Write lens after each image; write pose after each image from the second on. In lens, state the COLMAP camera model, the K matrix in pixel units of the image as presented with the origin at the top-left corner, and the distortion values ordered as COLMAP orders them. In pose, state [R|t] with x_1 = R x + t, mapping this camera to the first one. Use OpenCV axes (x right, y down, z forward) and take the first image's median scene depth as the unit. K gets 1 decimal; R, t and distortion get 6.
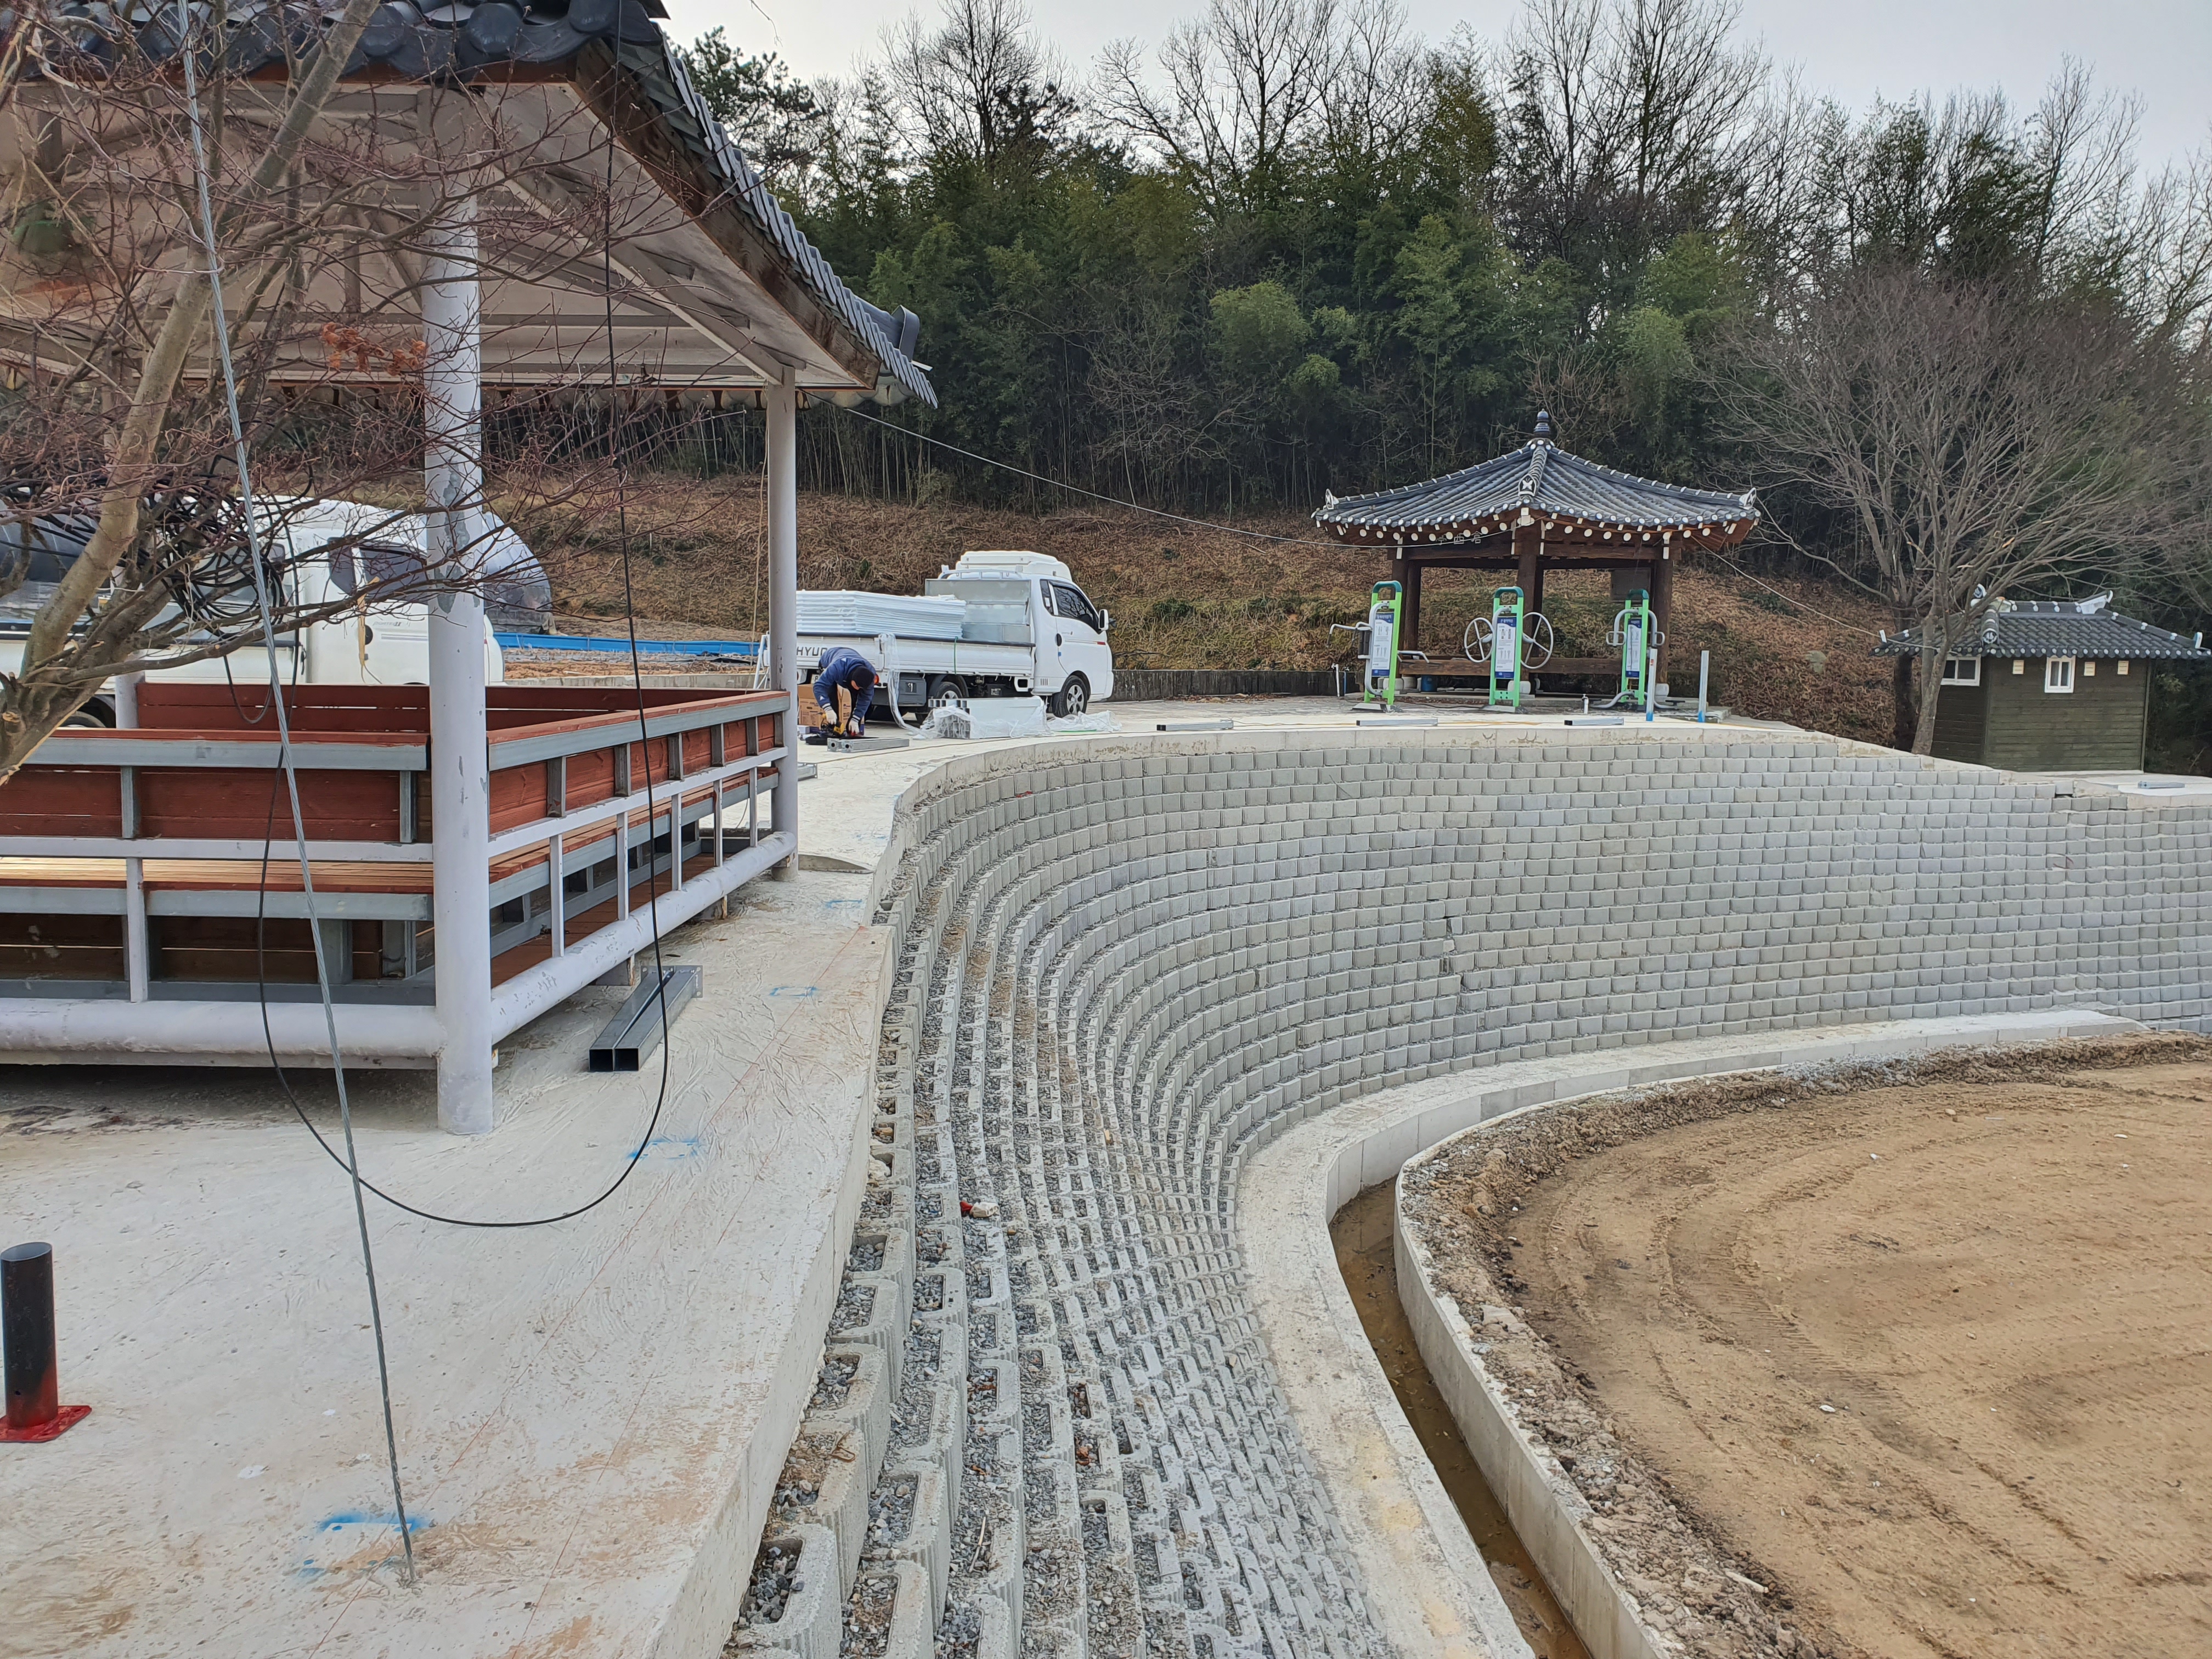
lens RADIAL K [[1736.4, 0, 1106.0], [0, 1736.4, 829.5], [0, 0, 1]] dist [0.003385, 0.016290]
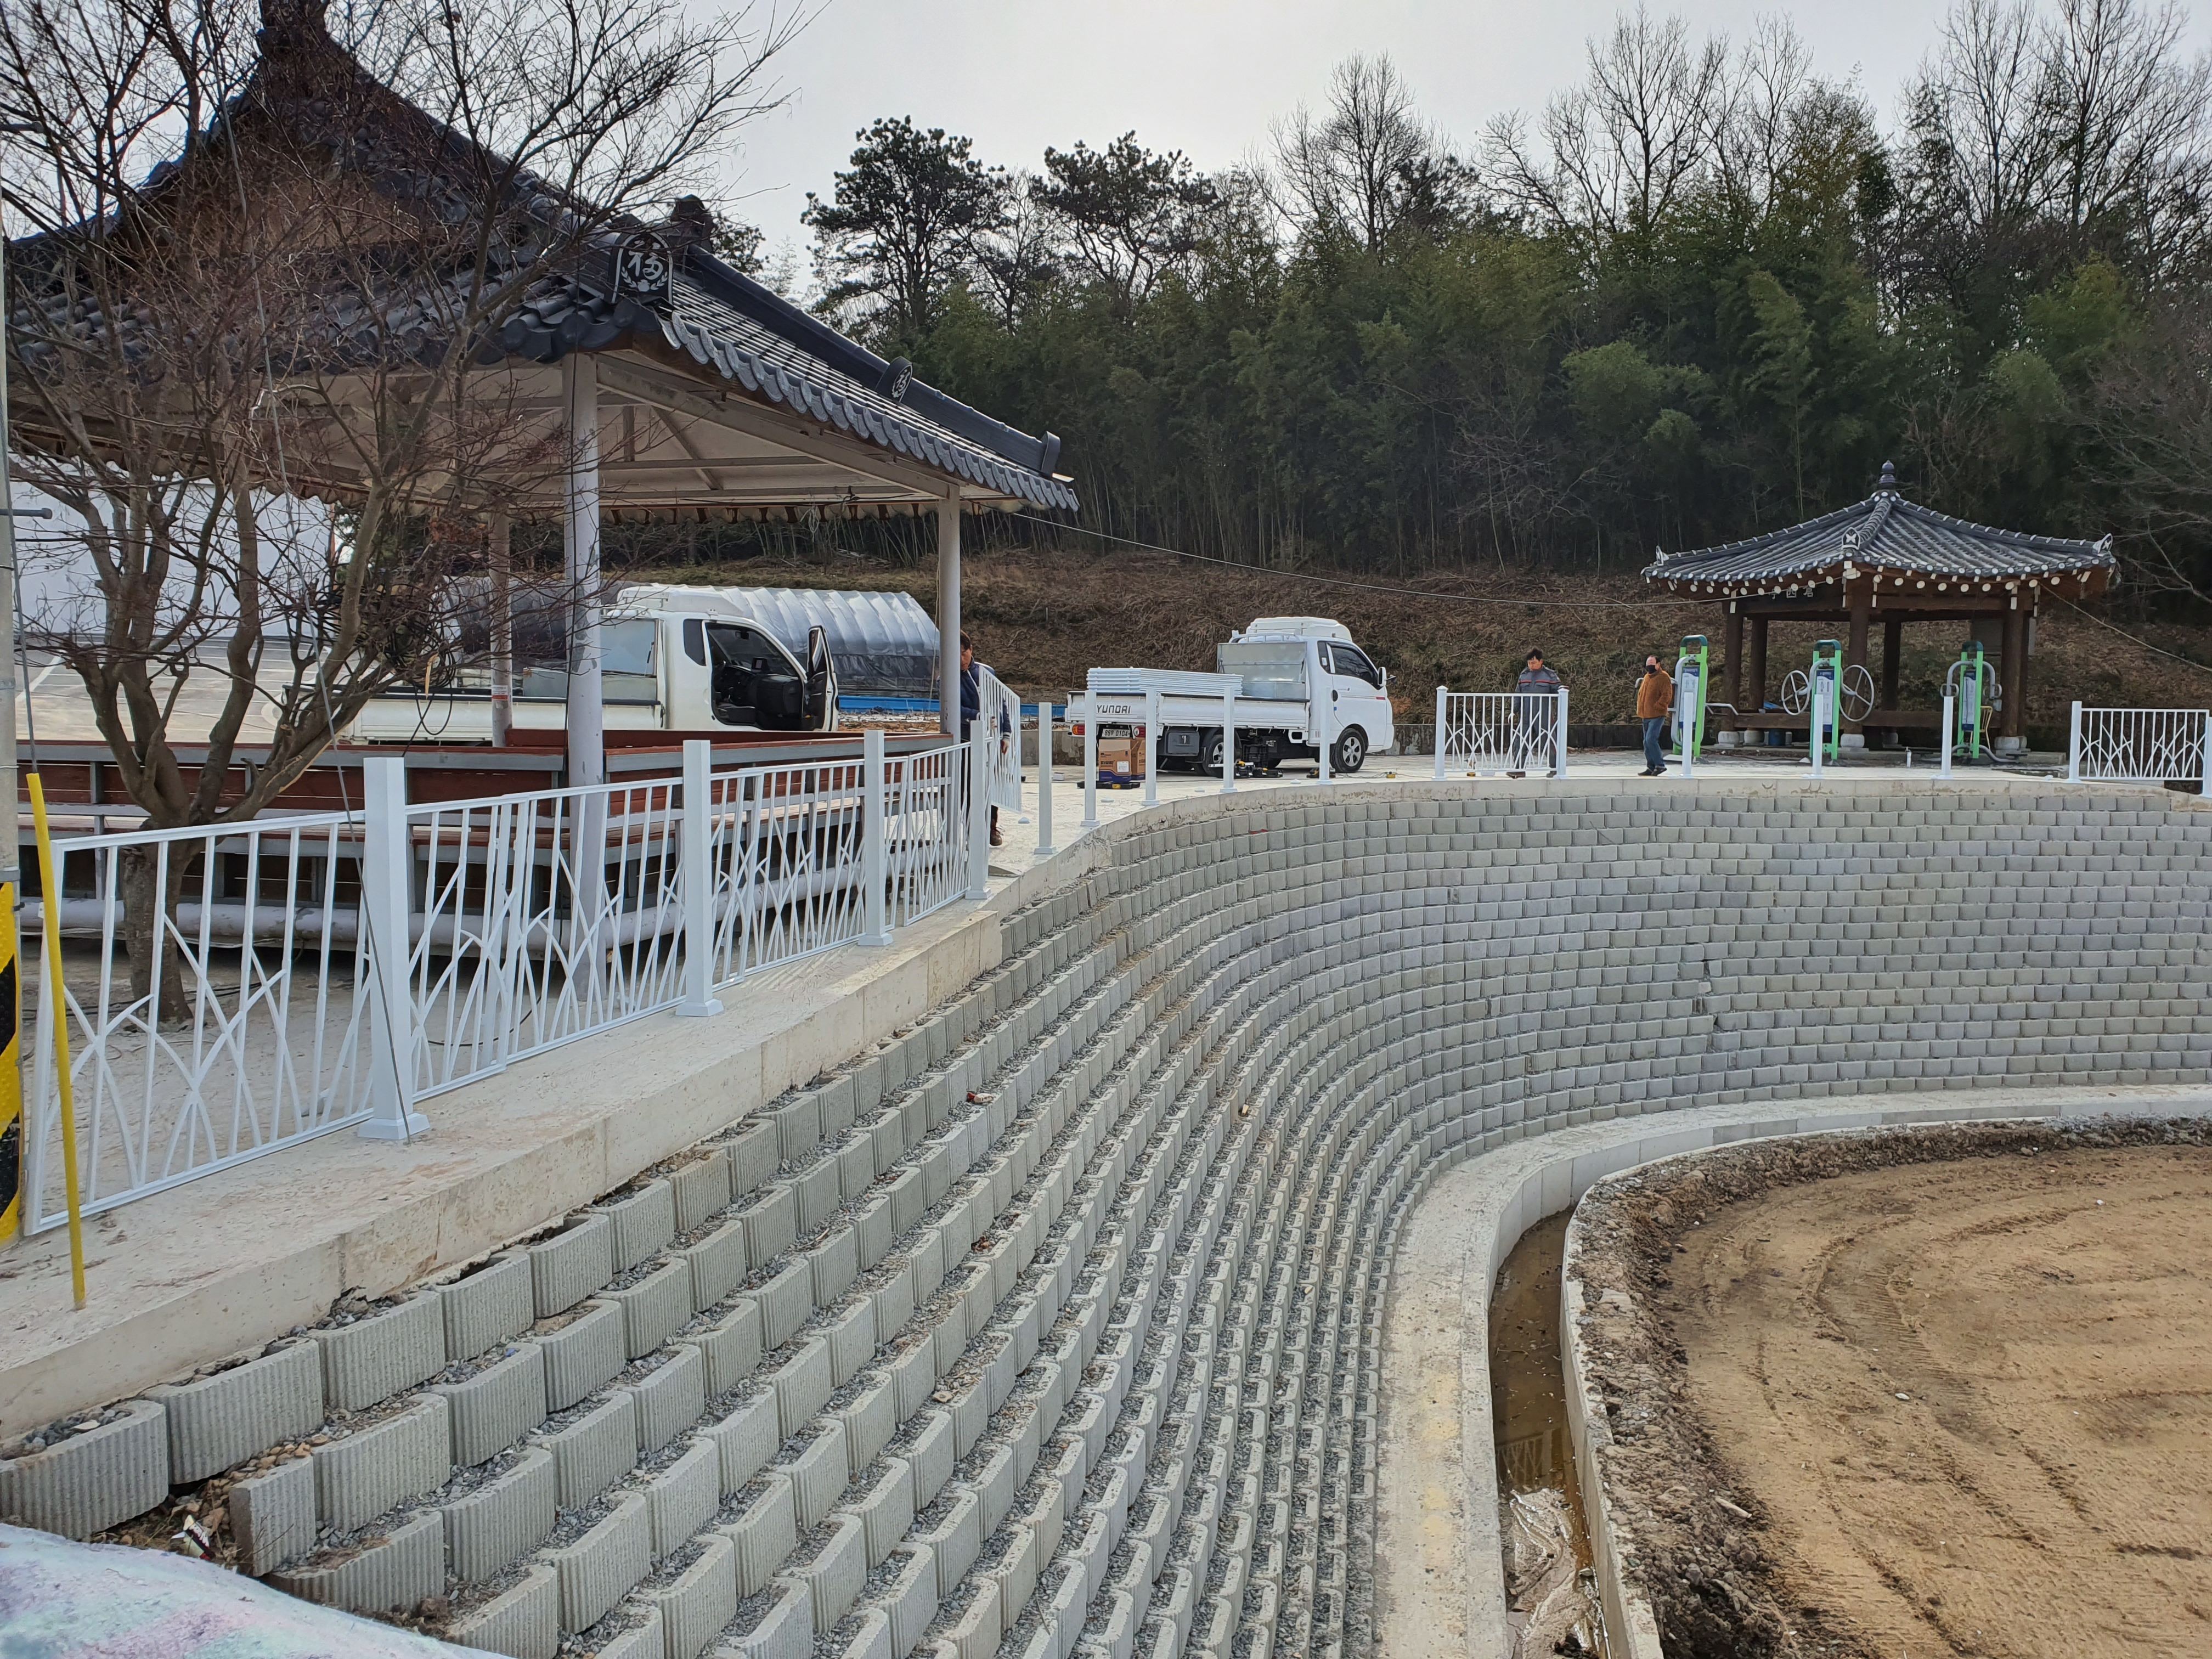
lens RADIAL K [[1734.0, 0, 1099.0], [0, 1734.0, 842.8], [0, 0, 1]] dist [-0.051944, 0.089209]
pose [[0.969464, 0.011709, -0.244954, 0.087051], [-0.018162, 0.999545, -0.024100, 0.010846], [0.244560, 0.027813, 0.969235, -0.078628]]
